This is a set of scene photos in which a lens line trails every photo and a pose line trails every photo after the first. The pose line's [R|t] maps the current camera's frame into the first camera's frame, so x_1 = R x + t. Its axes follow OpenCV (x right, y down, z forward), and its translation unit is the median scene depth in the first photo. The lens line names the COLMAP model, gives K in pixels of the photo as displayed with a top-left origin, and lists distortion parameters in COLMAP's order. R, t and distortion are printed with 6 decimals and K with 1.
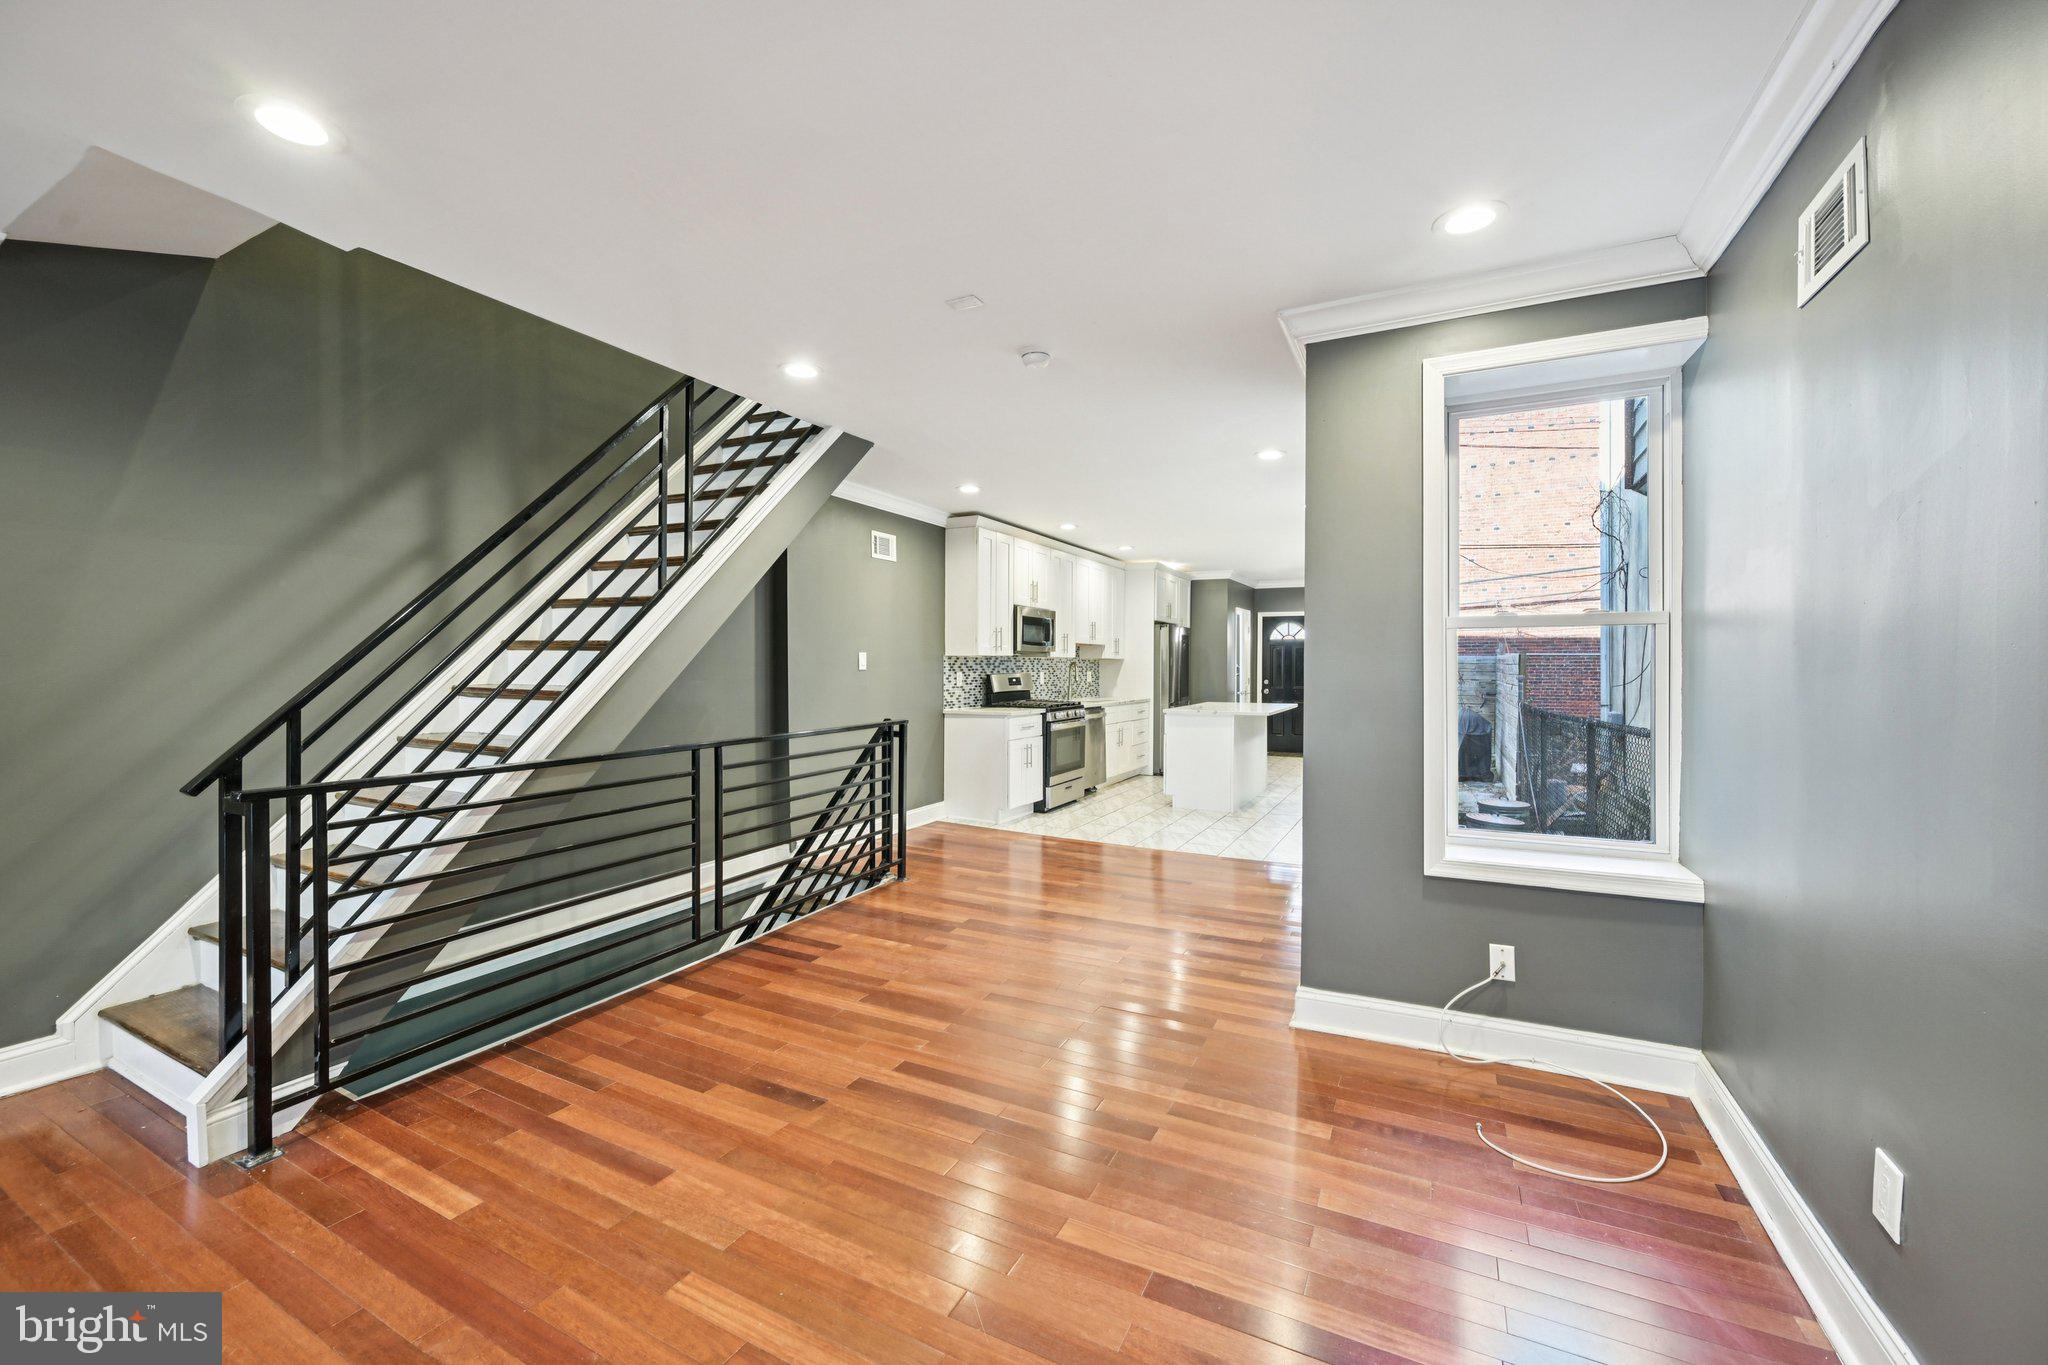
lens RADIAL K [[808.2, 0, 1020.9], [0, 808.2, 670.7], [0, 0, 1]] dist [0.001466, -0.000072]
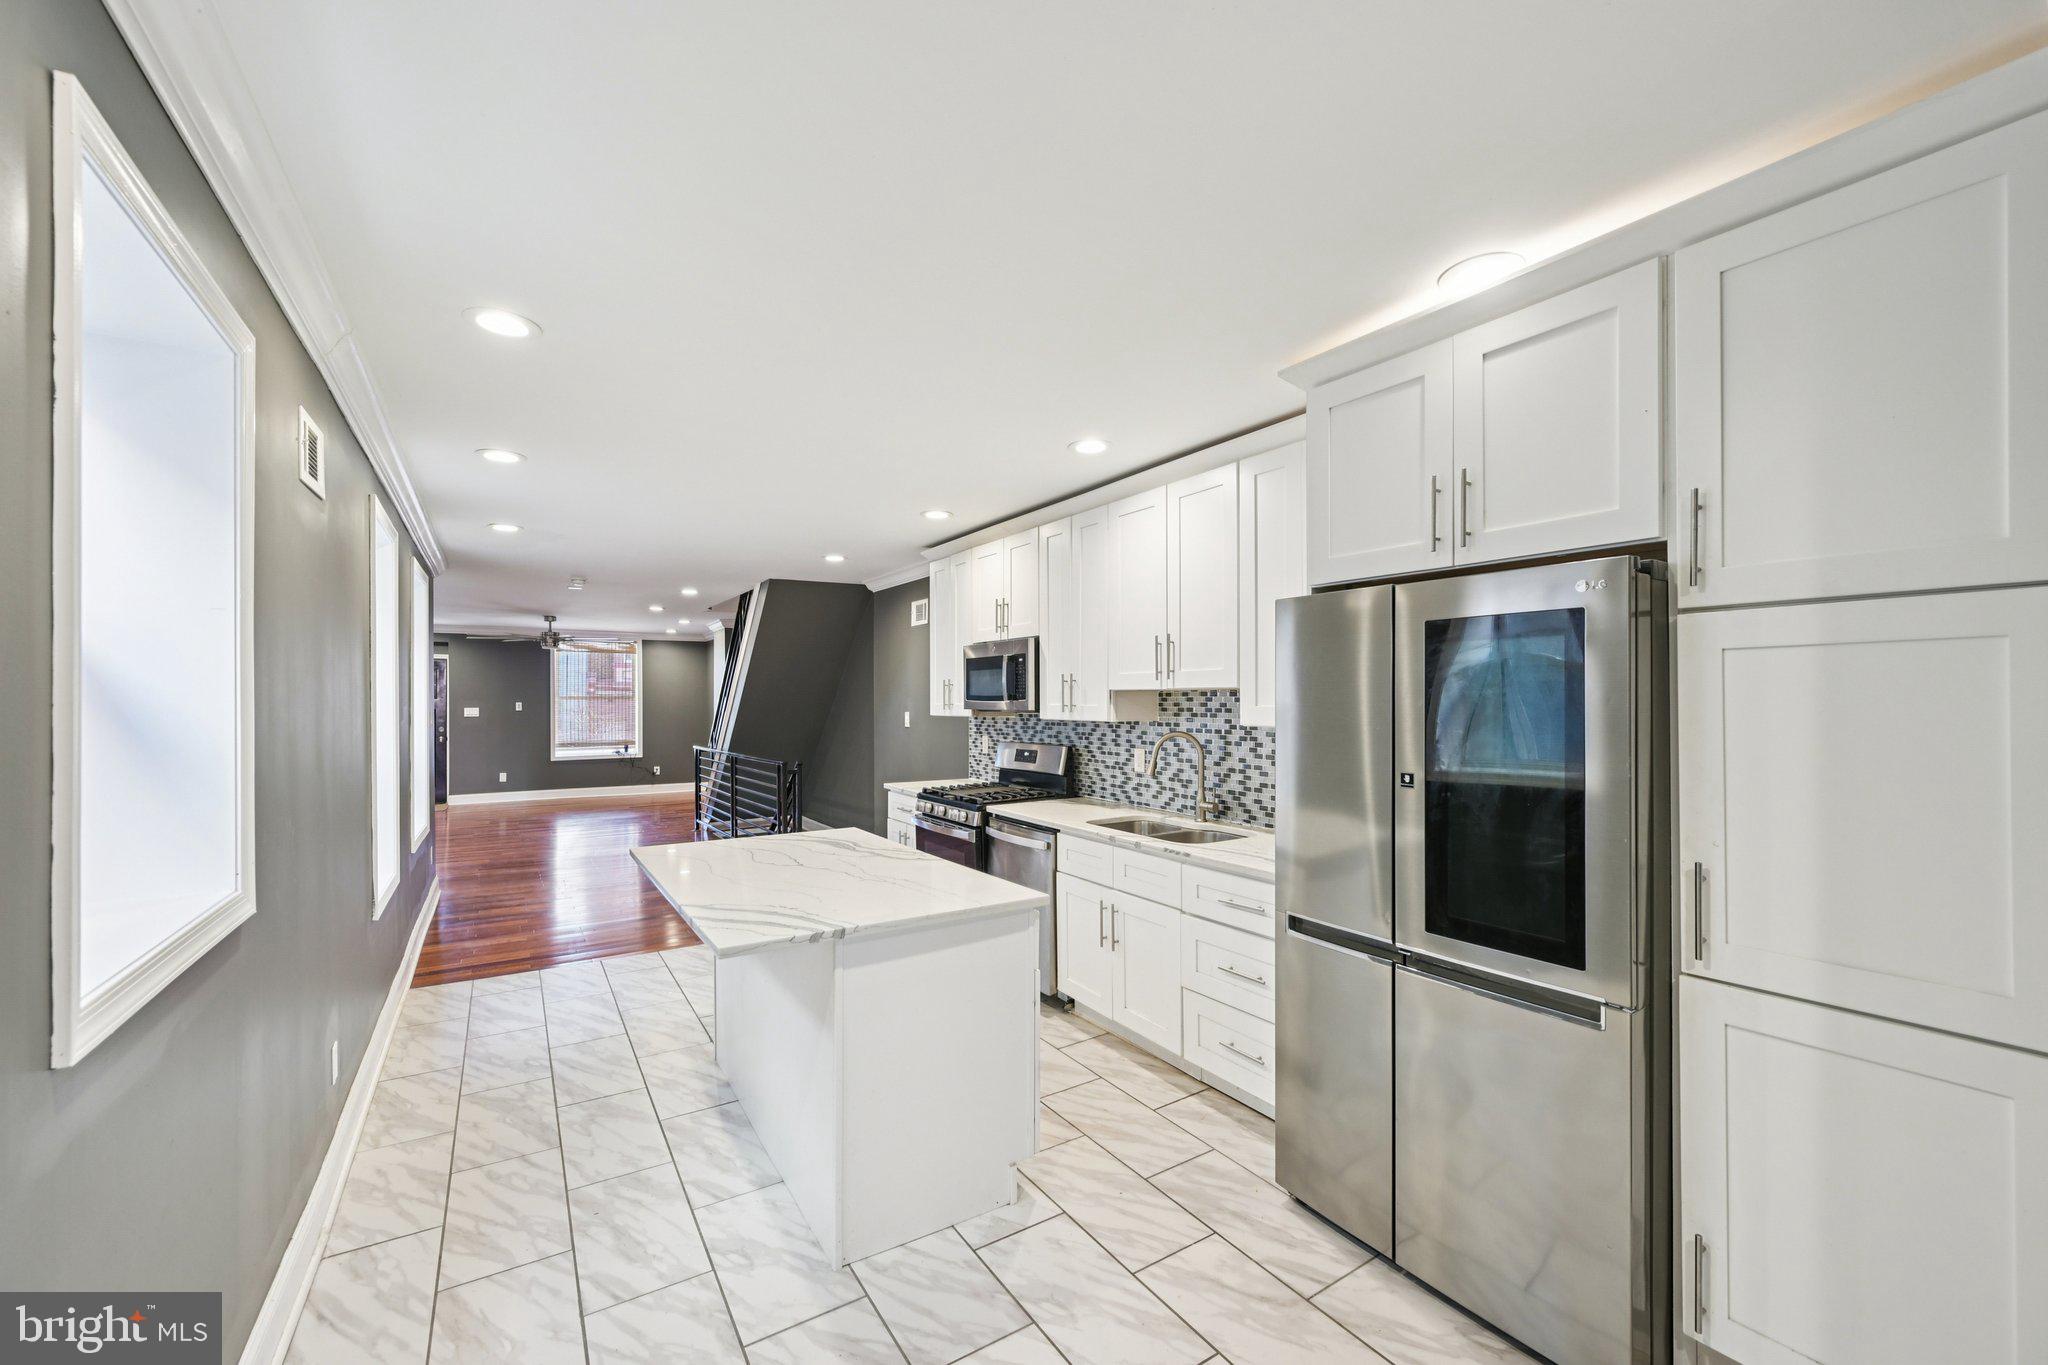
lens RADIAL K [[806.0, 0, 1023.3], [0, 806.0, 700.9], [0, 0, 1]] dist [-0.000705, -0.000240]
pose [[-0.496195, 0.000207, -0.868211, 0.678789], [-0.003045, 0.999993, 0.001979, -0.039057], [0.868206, 0.003626, -0.496191, 1.622248]]
